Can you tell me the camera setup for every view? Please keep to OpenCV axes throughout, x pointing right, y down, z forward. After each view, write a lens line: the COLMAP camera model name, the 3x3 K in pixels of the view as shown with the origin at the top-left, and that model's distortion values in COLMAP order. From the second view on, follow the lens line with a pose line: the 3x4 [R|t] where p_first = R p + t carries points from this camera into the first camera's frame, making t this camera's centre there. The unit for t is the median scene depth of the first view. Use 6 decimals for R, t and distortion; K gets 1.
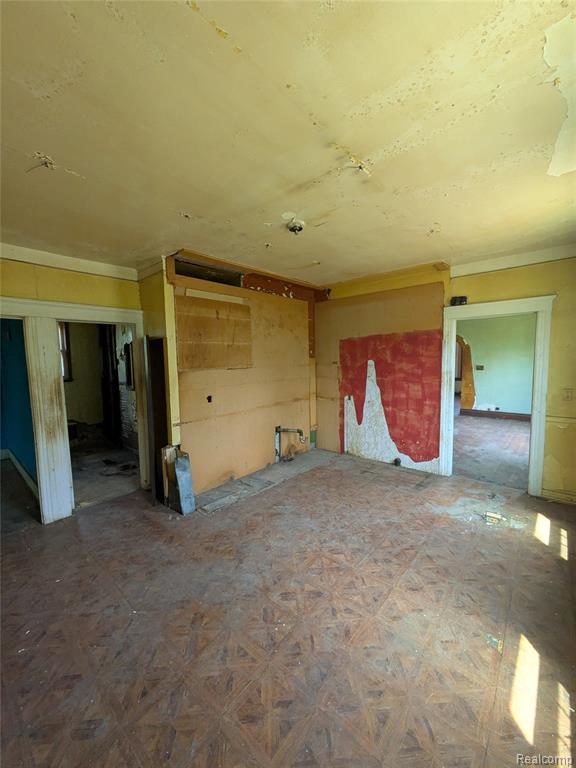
lens RADIAL K [[304.7, 0, 284.8], [0, 304.7, 382.0], [0, 0, 1]] dist [-0.002634, 0.001757]
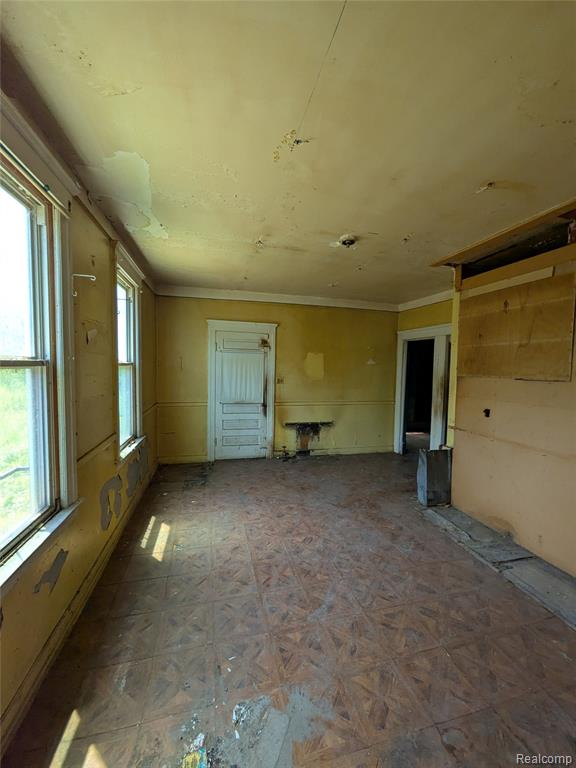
lens RADIAL K [[304.7, 0, 287.4], [0, 304.7, 383.0], [0, 0, 1]] dist [-0.002634, 0.001757]
pose [[-0.560258, 0.052759, -0.826636, 0.780043], [-0.079888, 0.989875, 0.117322, -0.082753], [0.824457, 0.131769, -0.550371, 1.066738]]
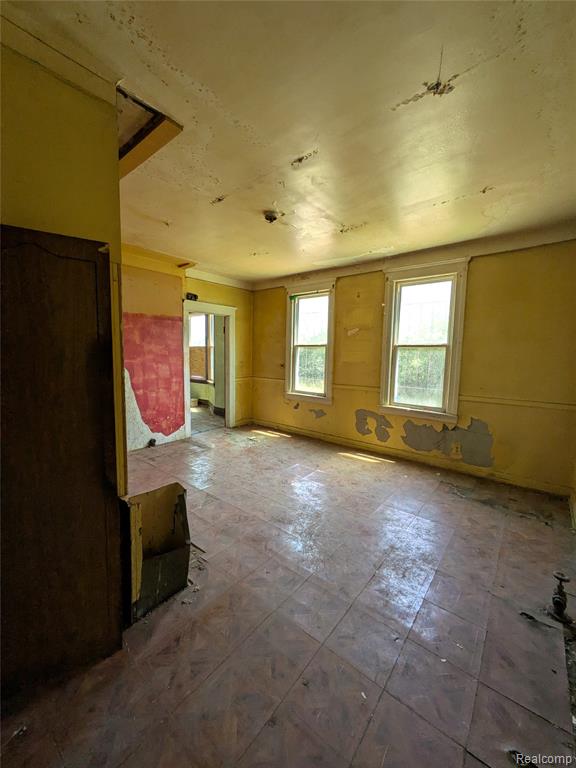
lens RADIAL K [[304.7, 0, 287.4], [0, 304.7, 383.2], [0, 0, 1]] dist [-0.002634, 0.001757]
pose [[-0.036747, -0.084850, 0.995716, -0.819189], [0.067327, 0.993915, 0.087182, 0.010132], [-0.997054, 0.070242, -0.030810, 0.730370]]
